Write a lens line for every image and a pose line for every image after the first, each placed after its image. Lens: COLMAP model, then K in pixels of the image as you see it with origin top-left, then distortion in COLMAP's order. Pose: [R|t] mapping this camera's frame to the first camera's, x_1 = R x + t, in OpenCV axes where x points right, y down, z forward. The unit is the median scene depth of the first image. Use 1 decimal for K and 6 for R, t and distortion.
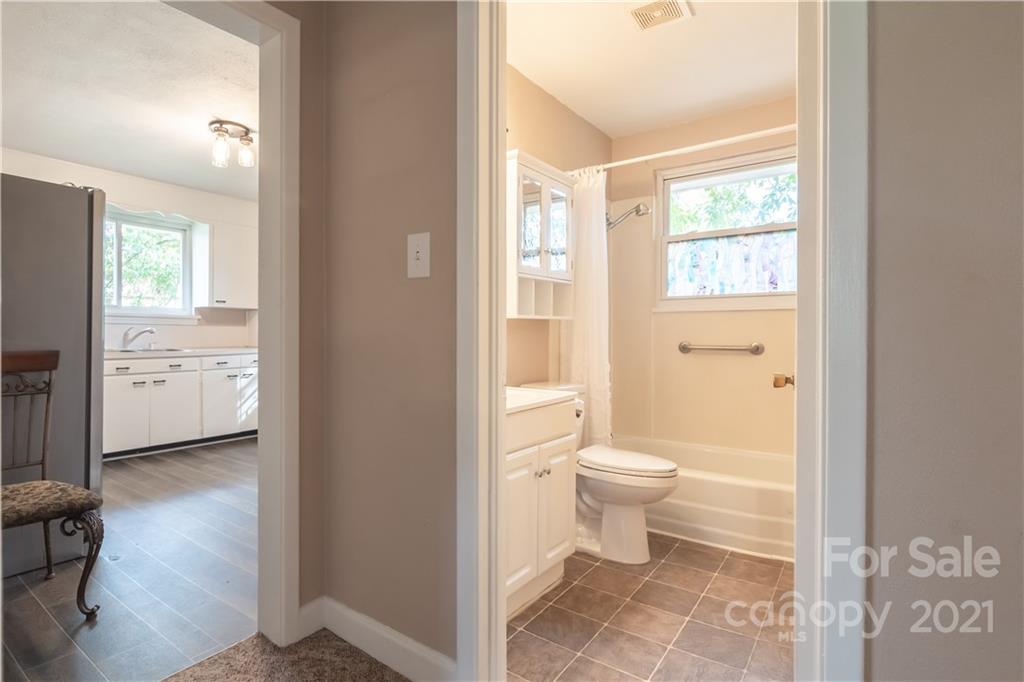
lens RADIAL K [[503.0, 0, 460.6], [0, 503.0, 340.6], [0, 0, 1]] dist [-0.013377, -0.003818]
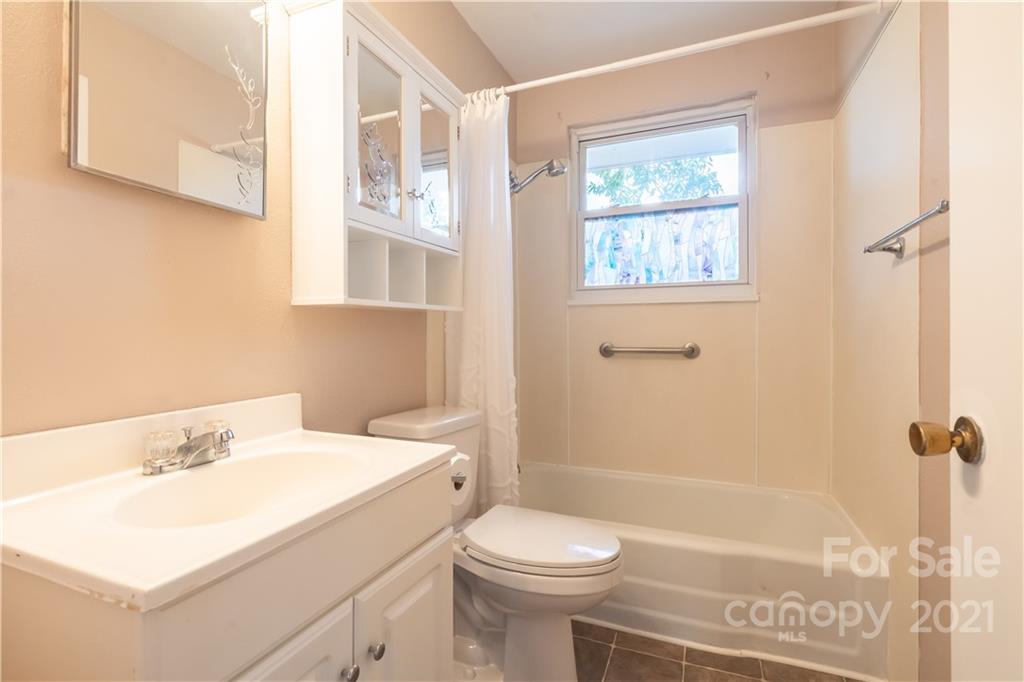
lens RADIAL K [[470.1, 0, 507.3], [0, 470.1, 334.3], [0, 0, 1]] dist [-0.003969, 0.001751]
pose [[0.963996, -0.003228, 0.265898, 0.104344], [0.006434, 0.999917, -0.011185, -0.003934], [-0.265840, 0.012493, 0.963936, 0.346336]]
